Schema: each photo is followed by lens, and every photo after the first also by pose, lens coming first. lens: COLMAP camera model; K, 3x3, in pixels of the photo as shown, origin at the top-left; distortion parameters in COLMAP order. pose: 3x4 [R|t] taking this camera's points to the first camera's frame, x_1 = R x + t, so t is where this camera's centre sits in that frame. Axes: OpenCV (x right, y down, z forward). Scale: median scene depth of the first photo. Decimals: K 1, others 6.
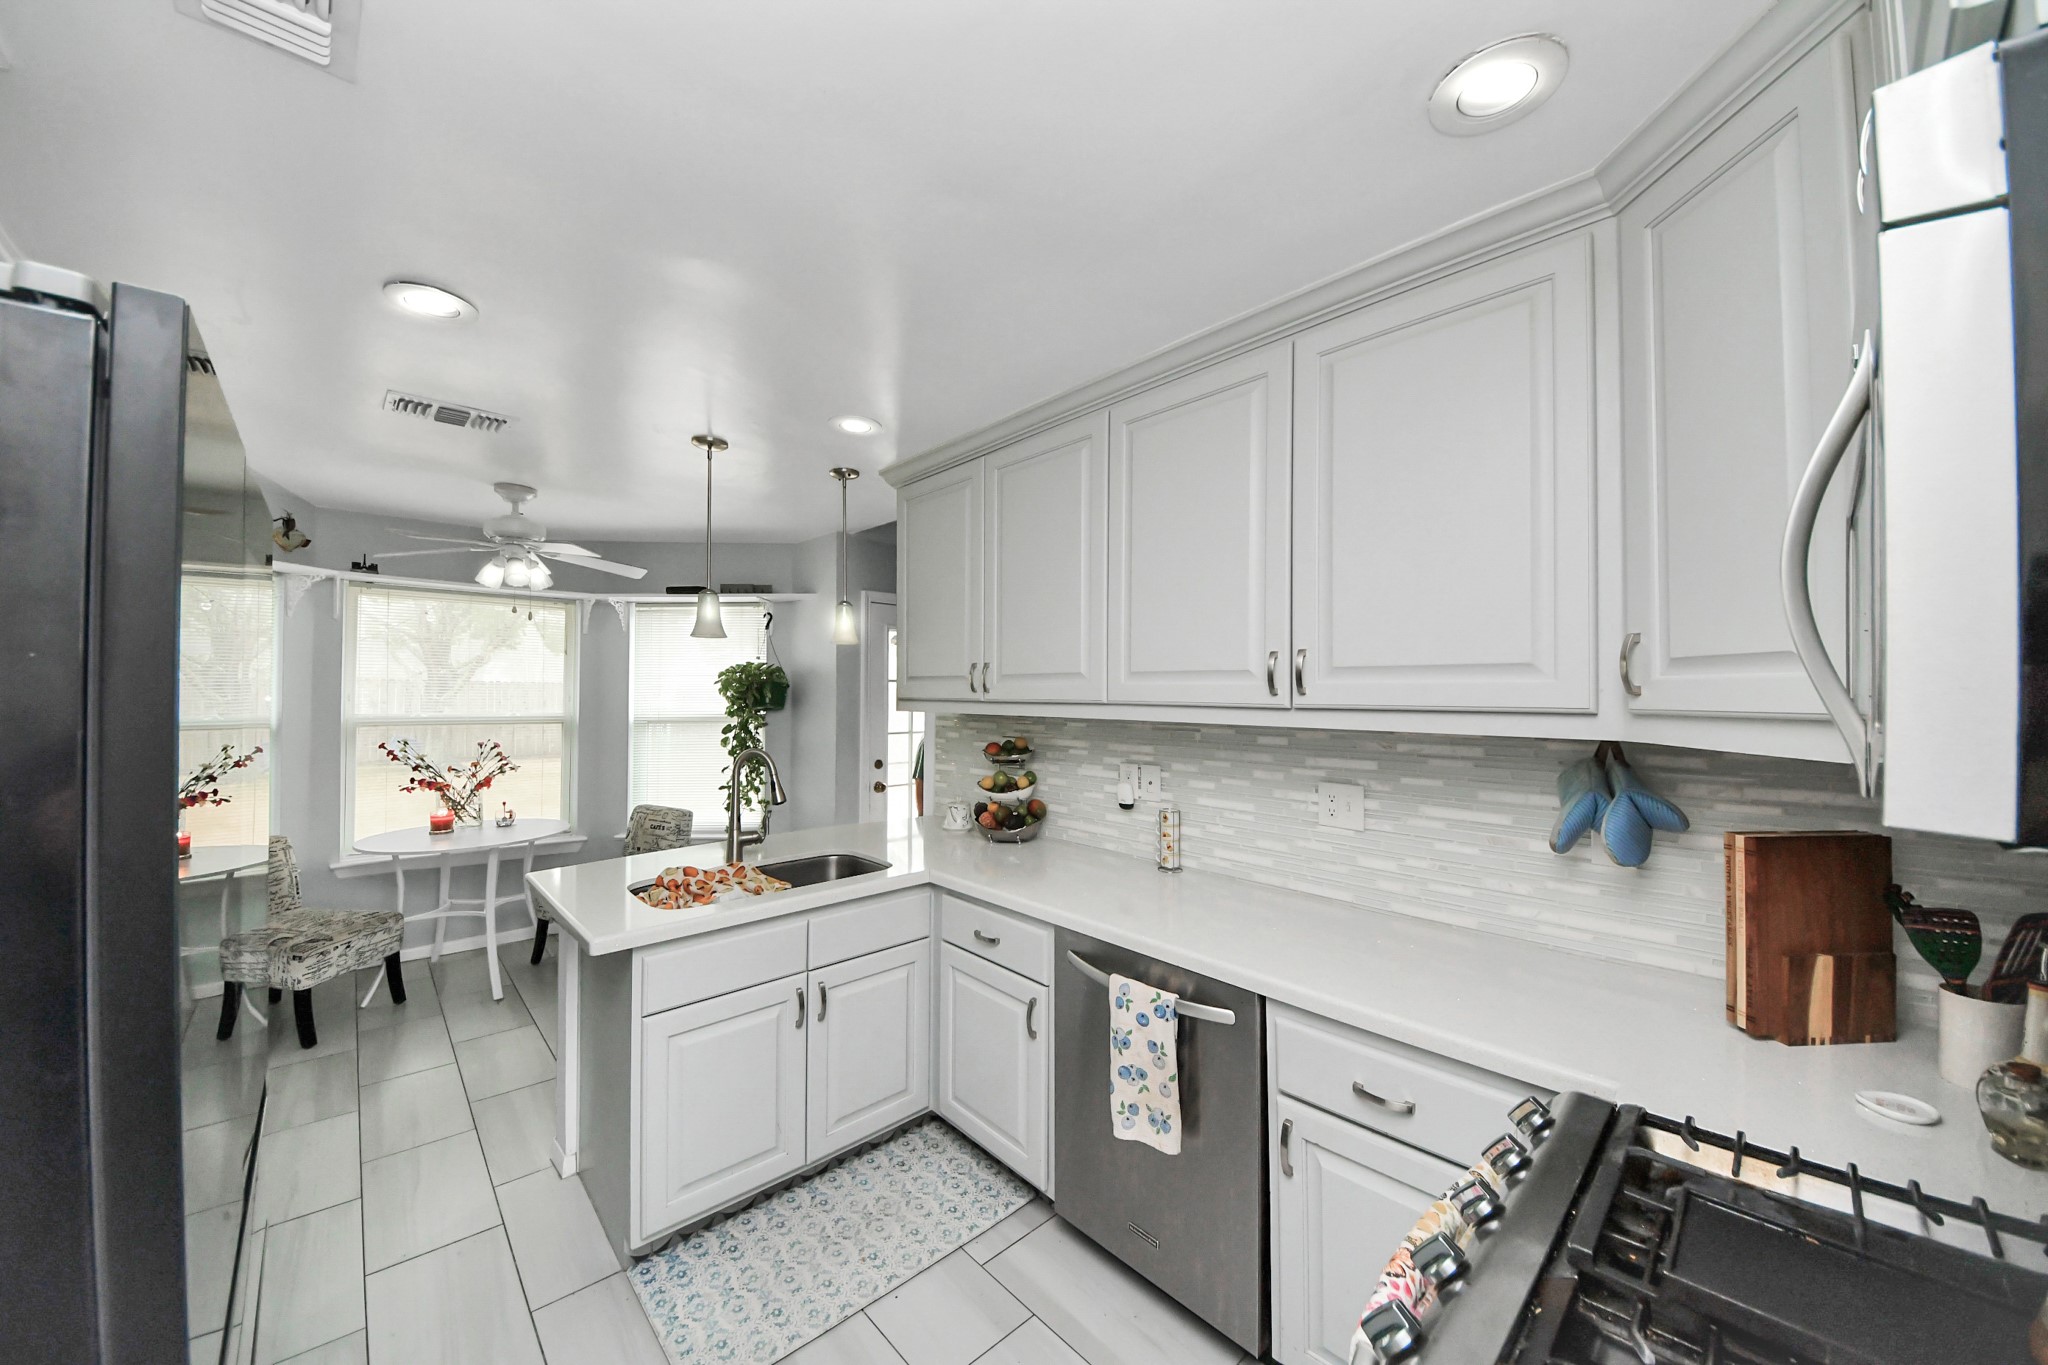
lens RADIAL K [[722.5, 0, 1015.7], [0, 722.5, 684.7], [0, 0, 1]] dist [0.036985, -0.000093]
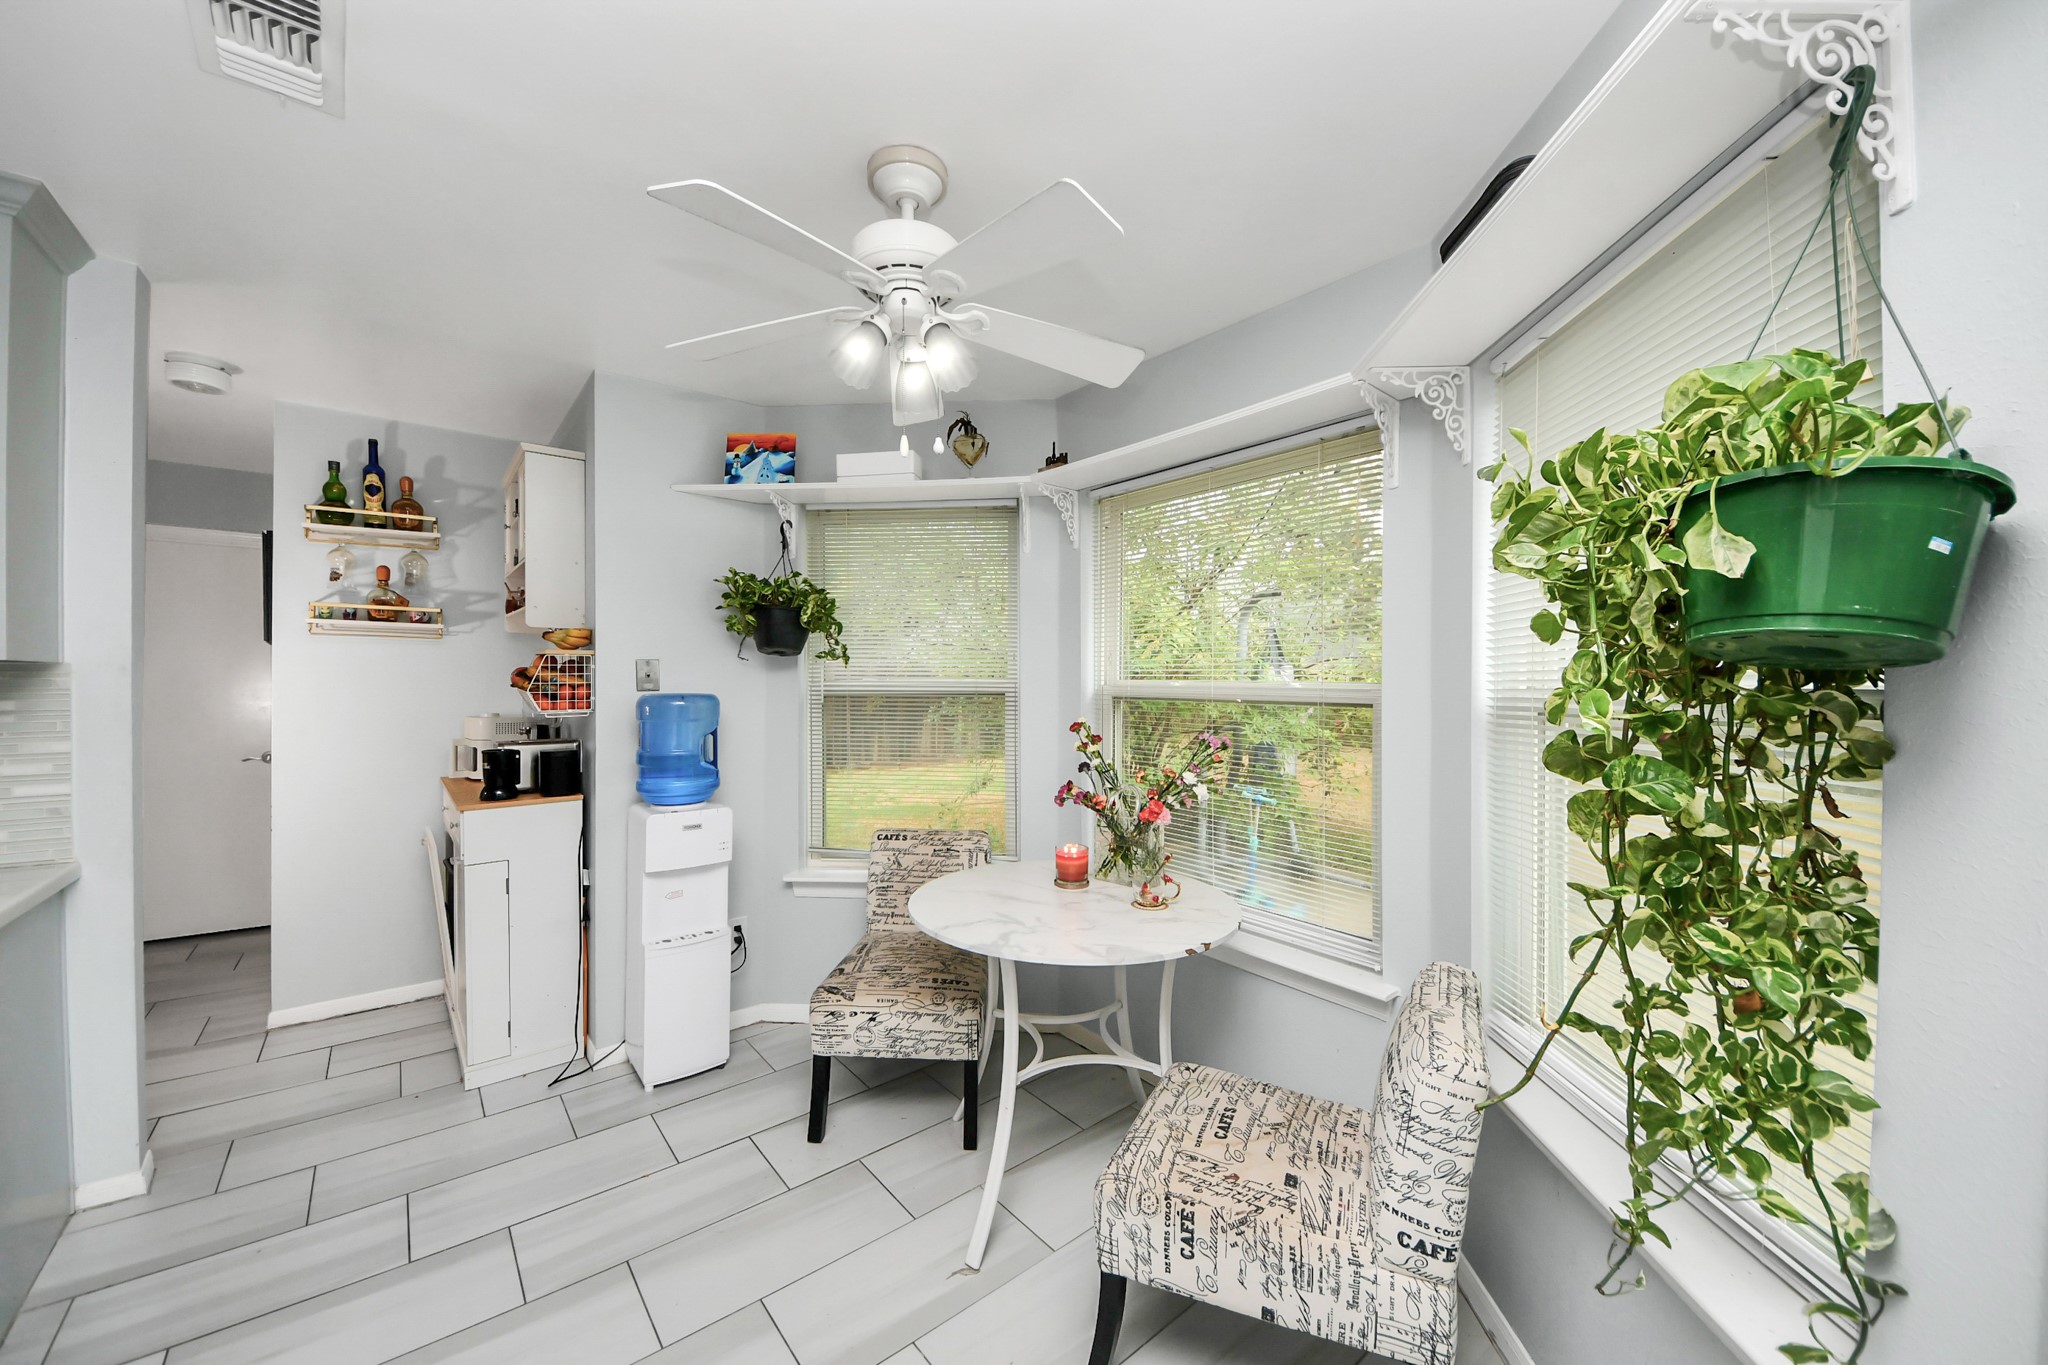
lens RADIAL K [[746.7, 0, 1026.7], [0, 746.7, 678.9], [0, 0, 1]] dist [0.019048, -0.000069]
pose [[-0.047985, -0.000291, -0.998848, -0.251086], [0.005953, 0.999982, -0.000577, 0.051693], [0.998830, -0.005974, -0.047982, 1.281606]]
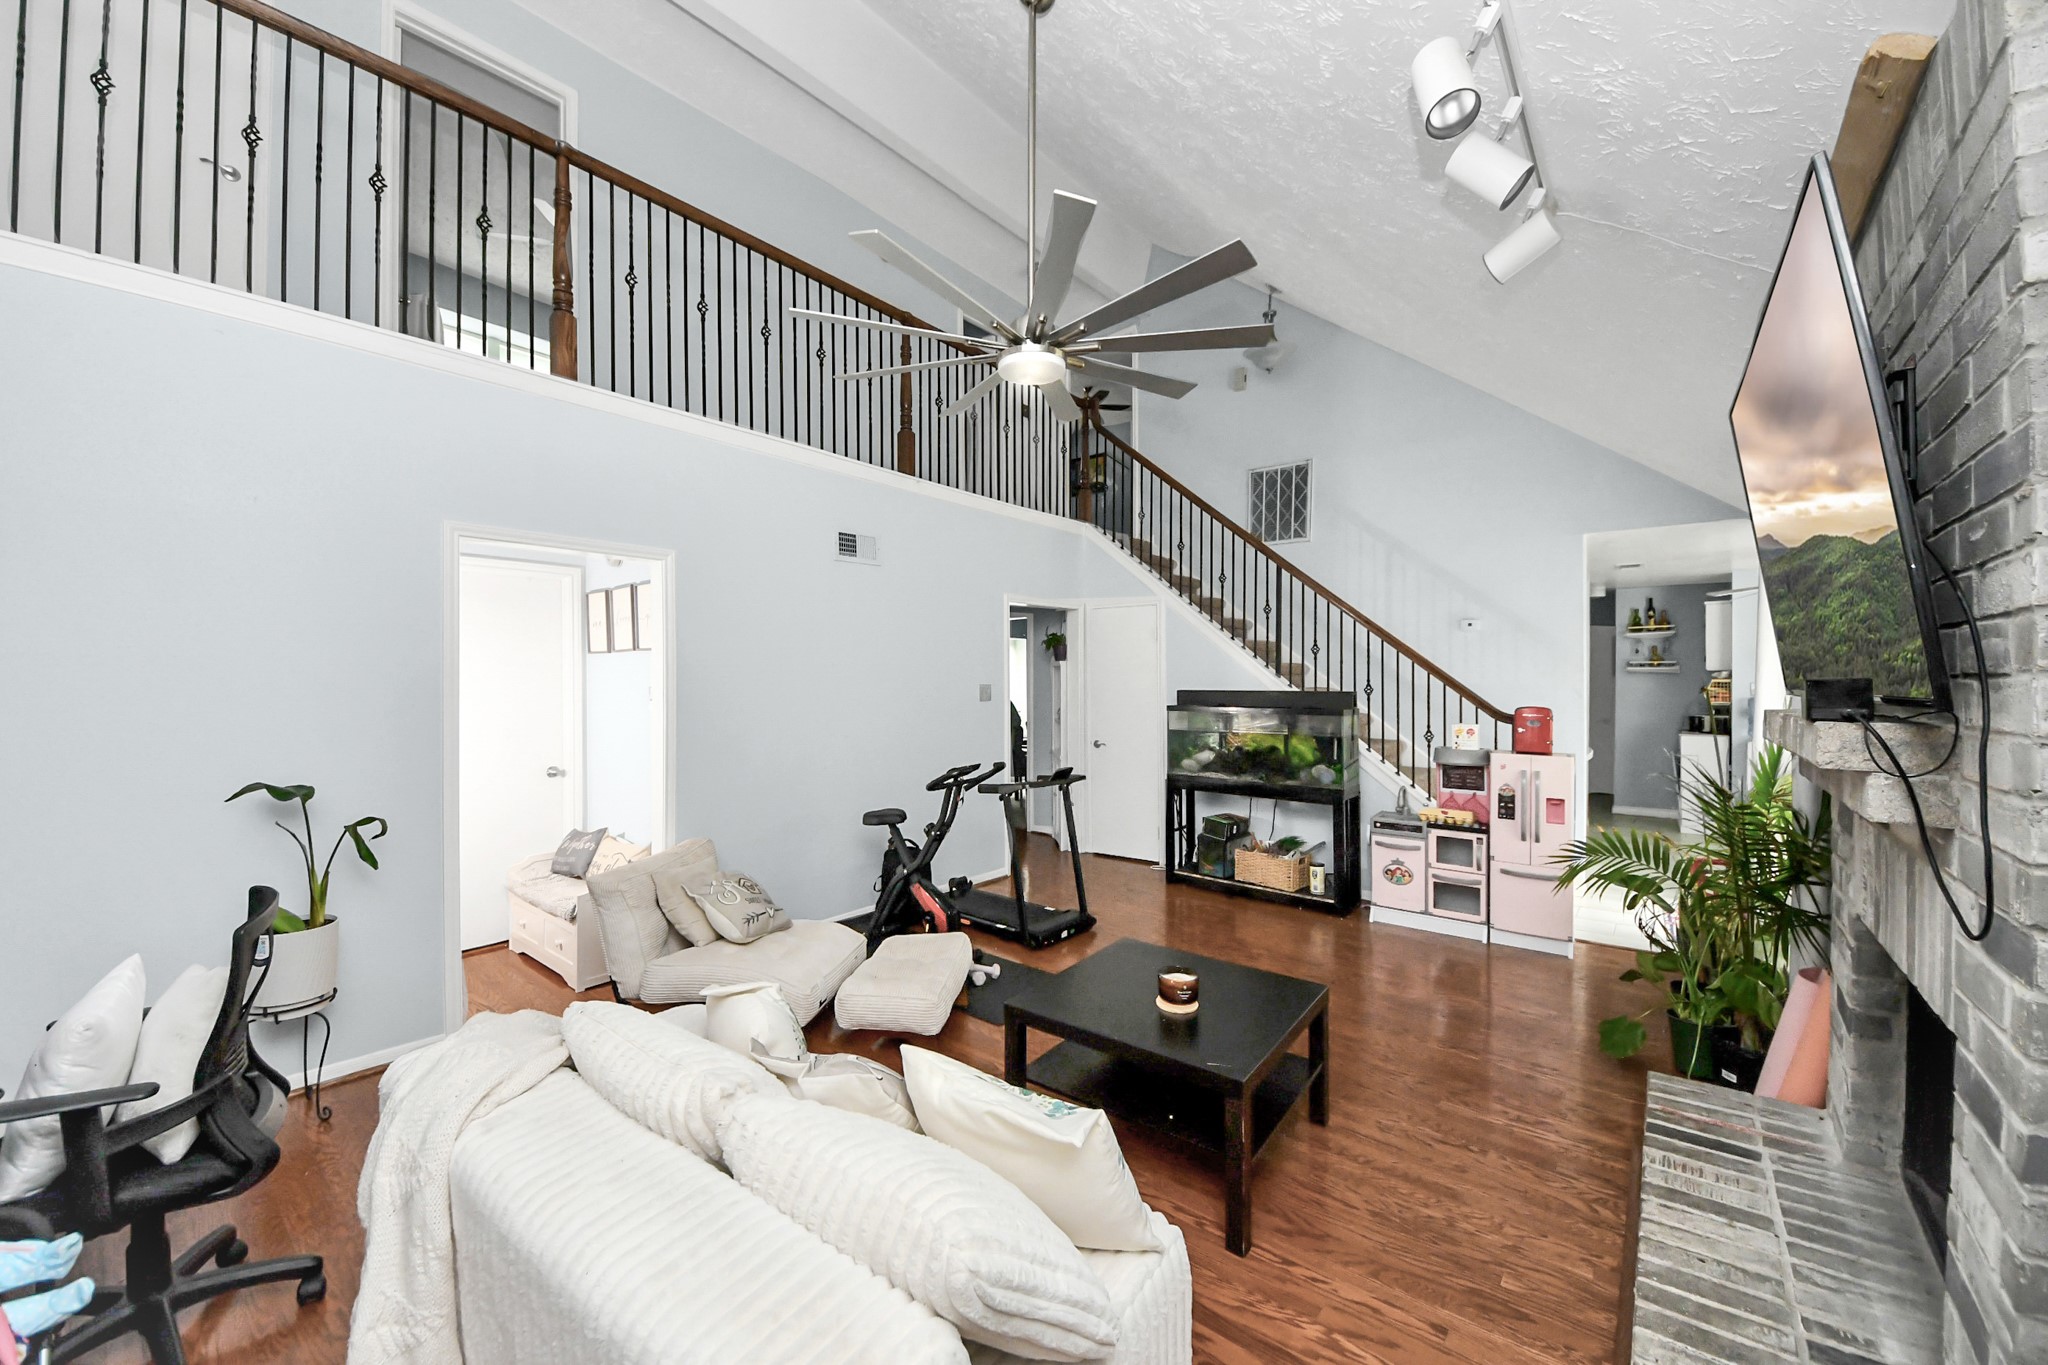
lens RADIAL K [[759.4, 0, 997.3], [0, 759.4, 693.2], [0, 0, 1]] dist [0.016394, -0.013074]
pose [[-0.992410, 0.005918, -0.122829, 1.367669], [0.005606, 0.999980, 0.002884, 0.040668], [0.122844, 0.002174, -0.992424, 2.727047]]
